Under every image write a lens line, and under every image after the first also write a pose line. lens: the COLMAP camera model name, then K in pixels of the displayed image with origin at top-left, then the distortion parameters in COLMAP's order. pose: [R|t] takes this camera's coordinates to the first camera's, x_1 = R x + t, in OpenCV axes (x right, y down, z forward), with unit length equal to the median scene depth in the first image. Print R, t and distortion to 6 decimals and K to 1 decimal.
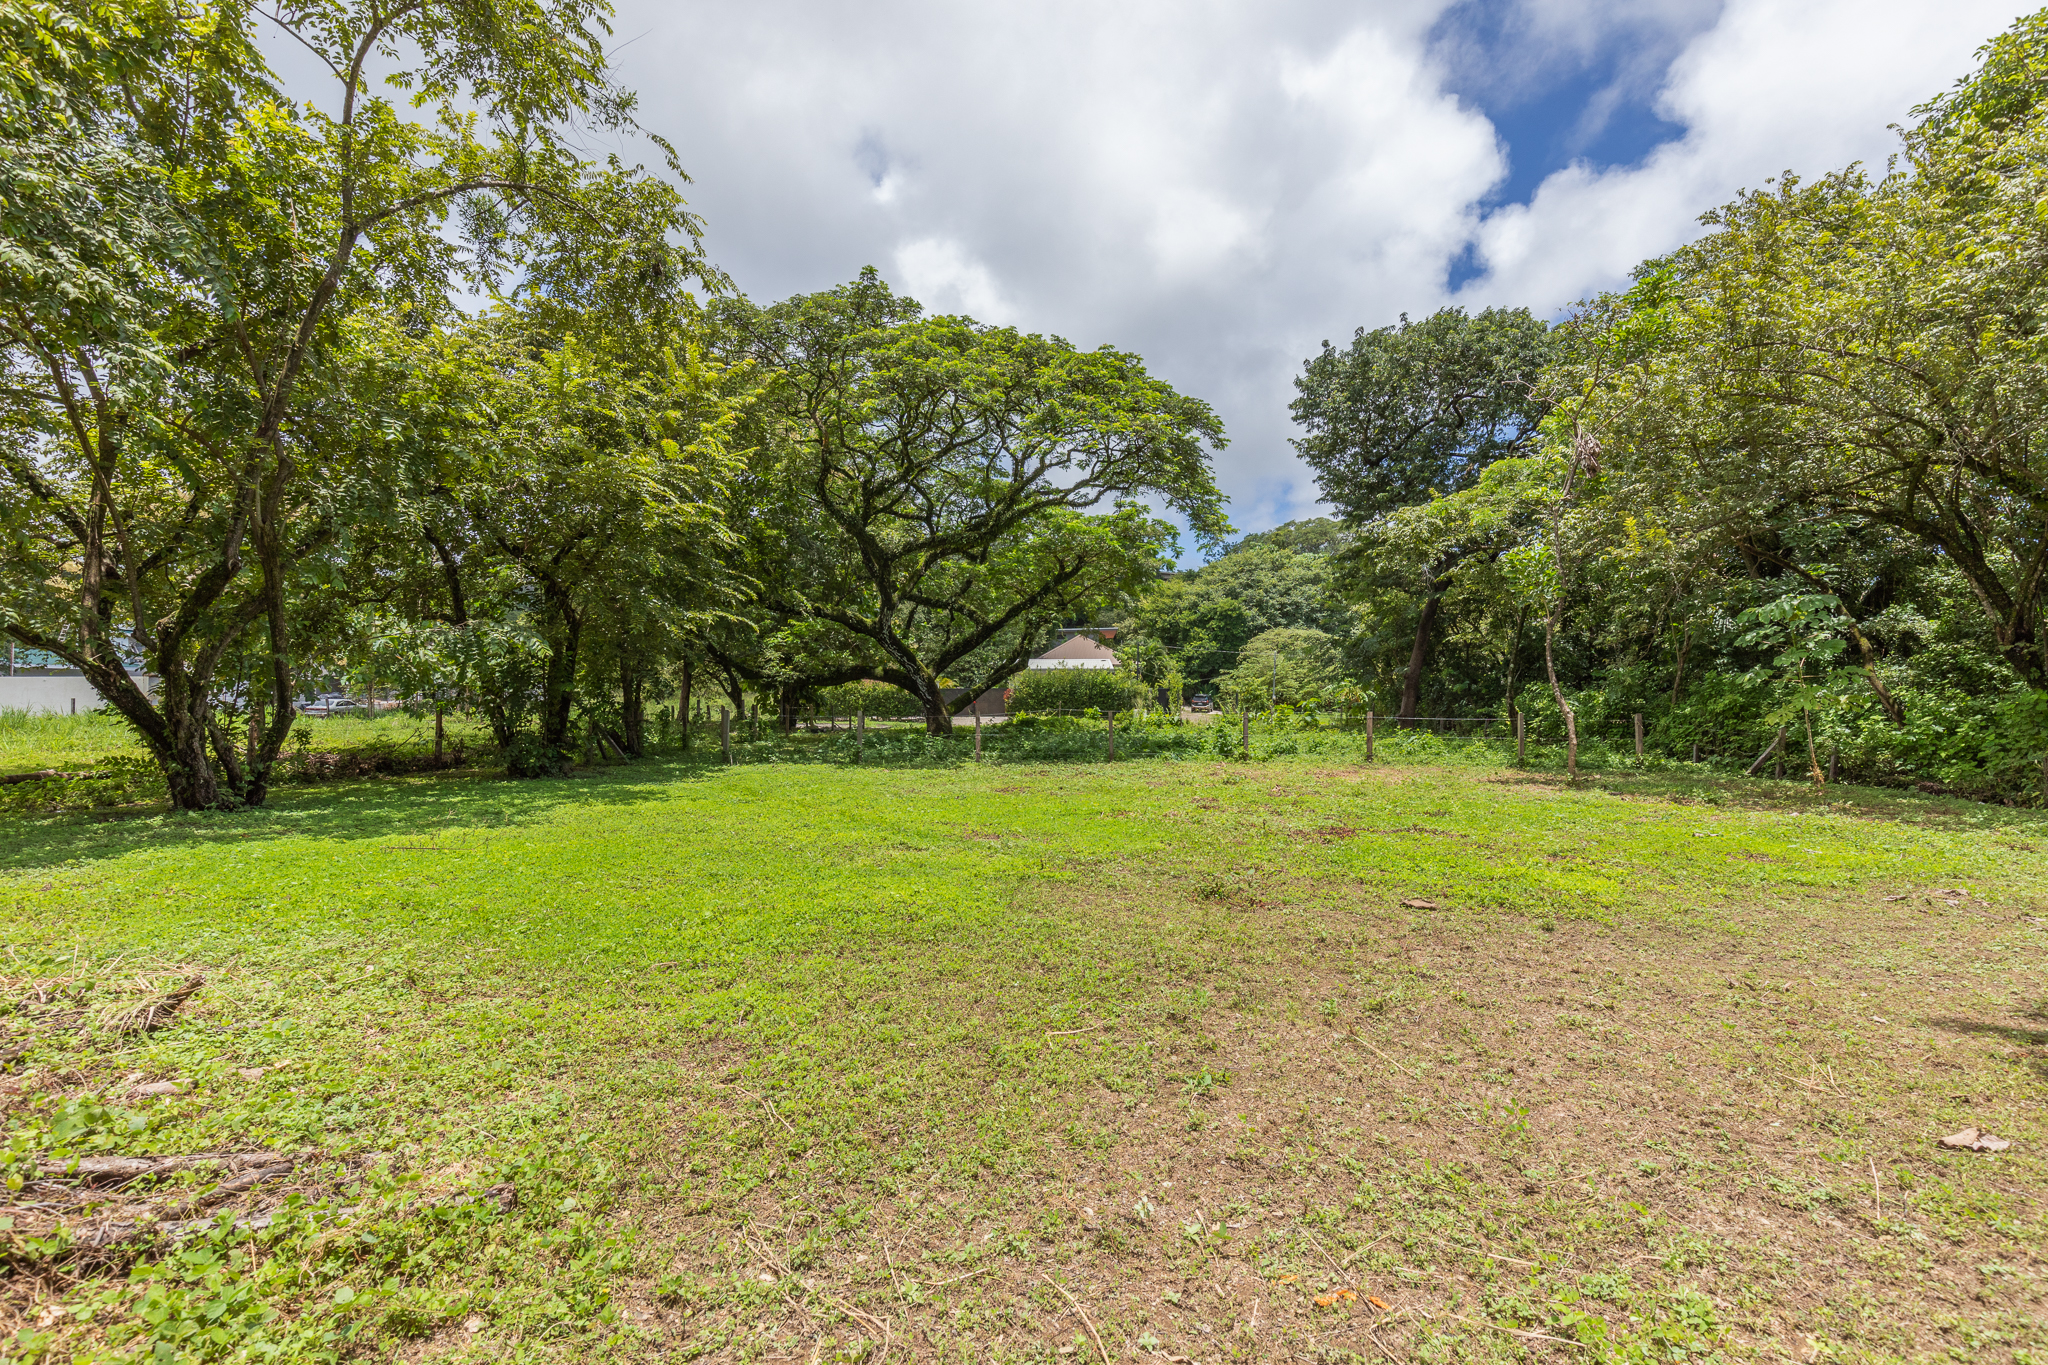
lens RADIAL K [[977.8, 0, 1020.9], [0, 977.8, 685.0], [0, 0, 1]] dist [0.011338, -0.001080]
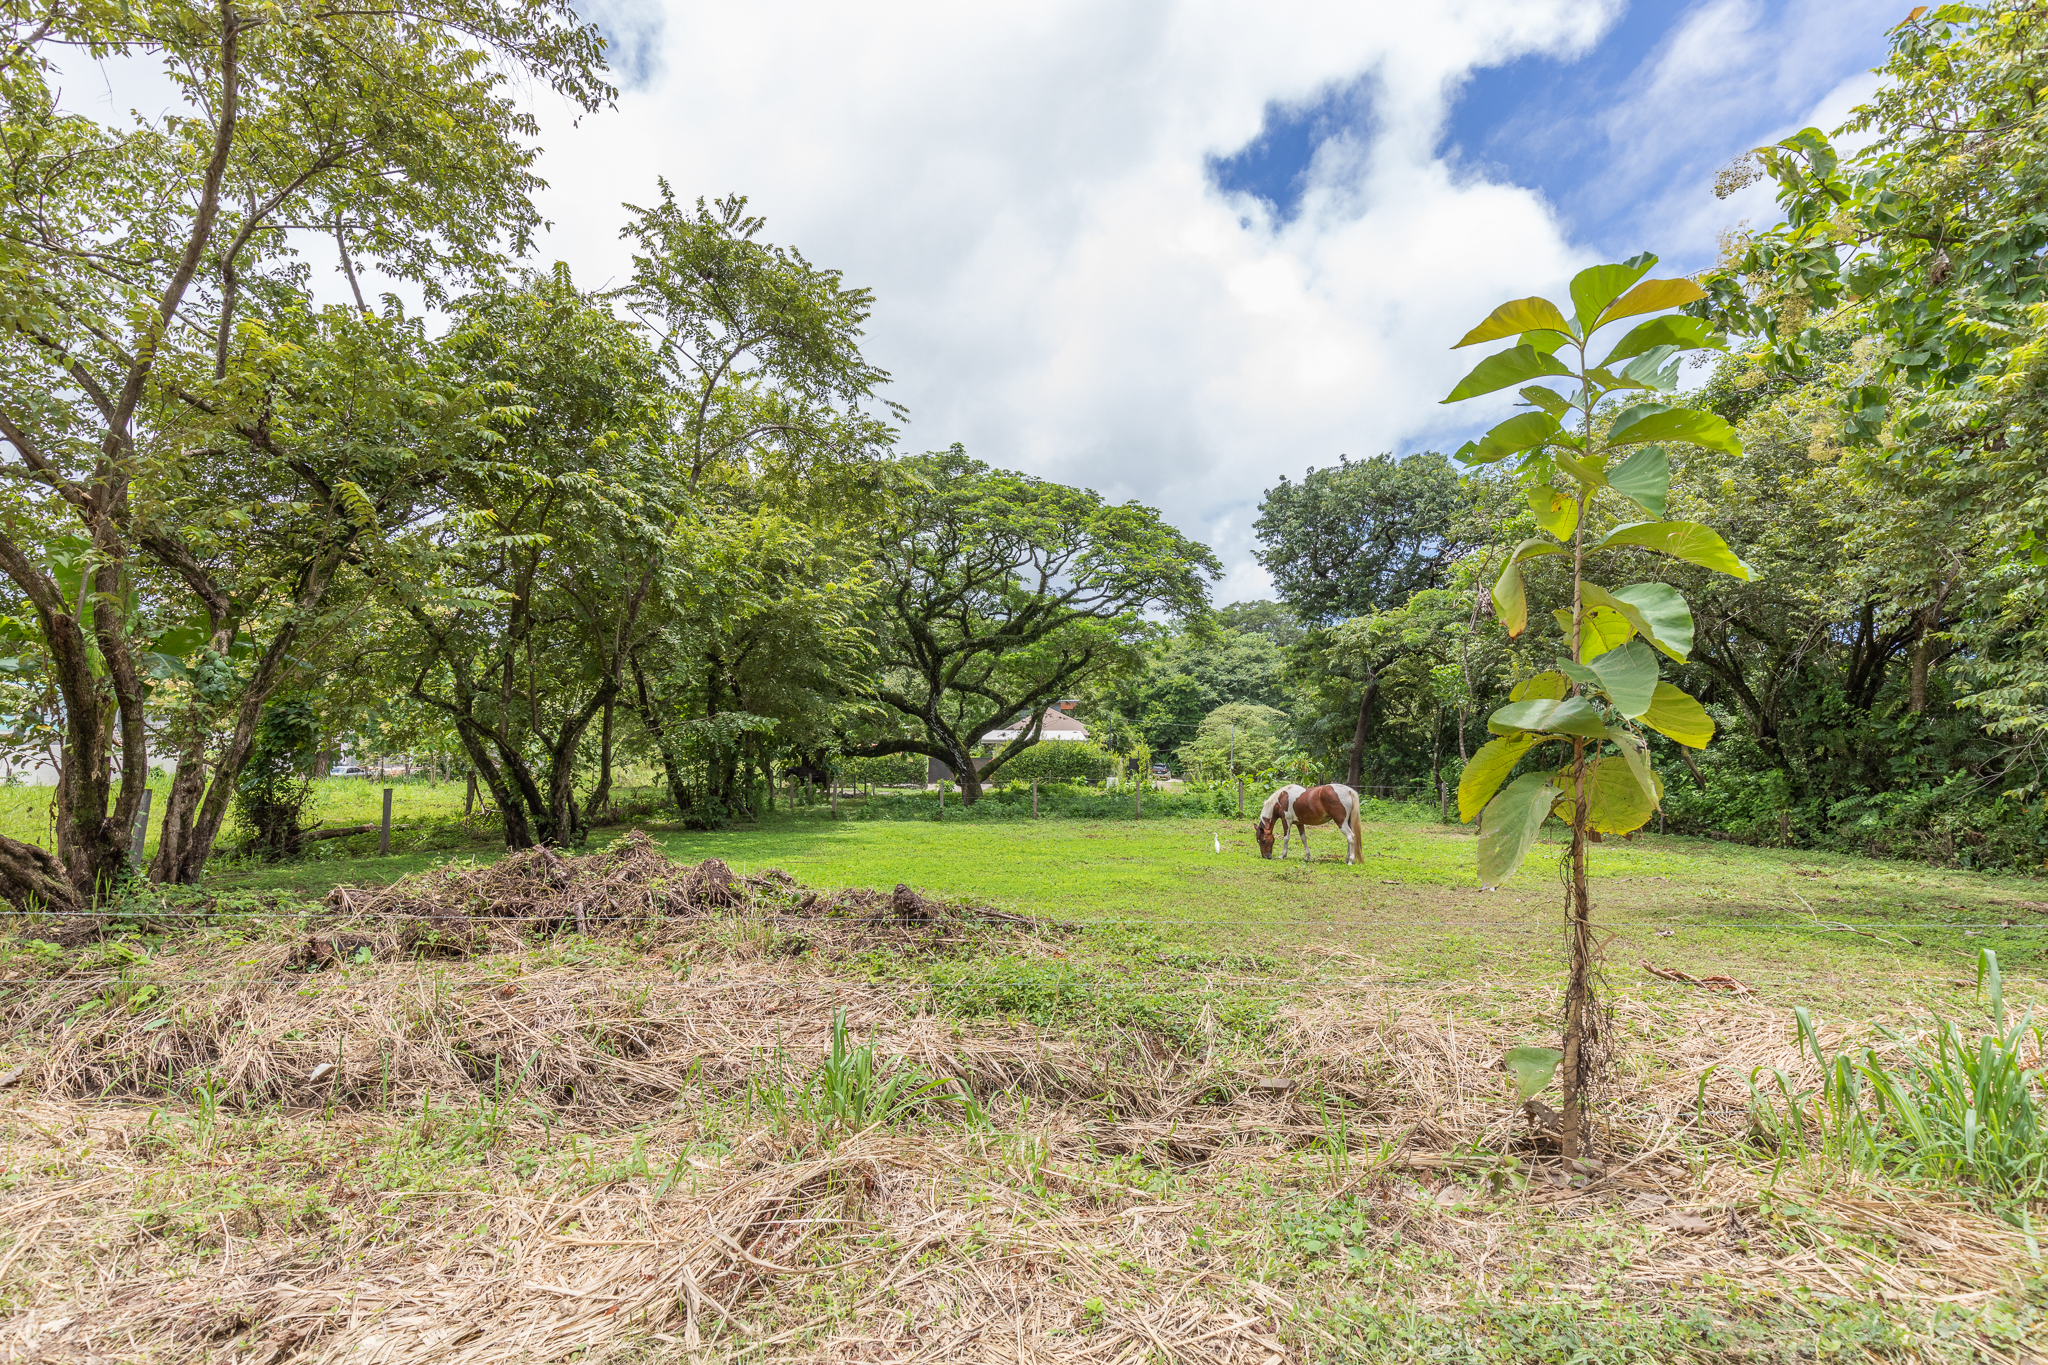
lens RADIAL K [[977.8, 0, 1026.6], [0, 977.8, 681.9], [0, 0, 1]] dist [0.011338, -0.001080]
pose [[0.997722, 0.010490, 0.066634, -0.081005], [-0.005719, 0.997431, -0.071401, -0.005179], [-0.067212, 0.070857, 0.995220, -0.164613]]
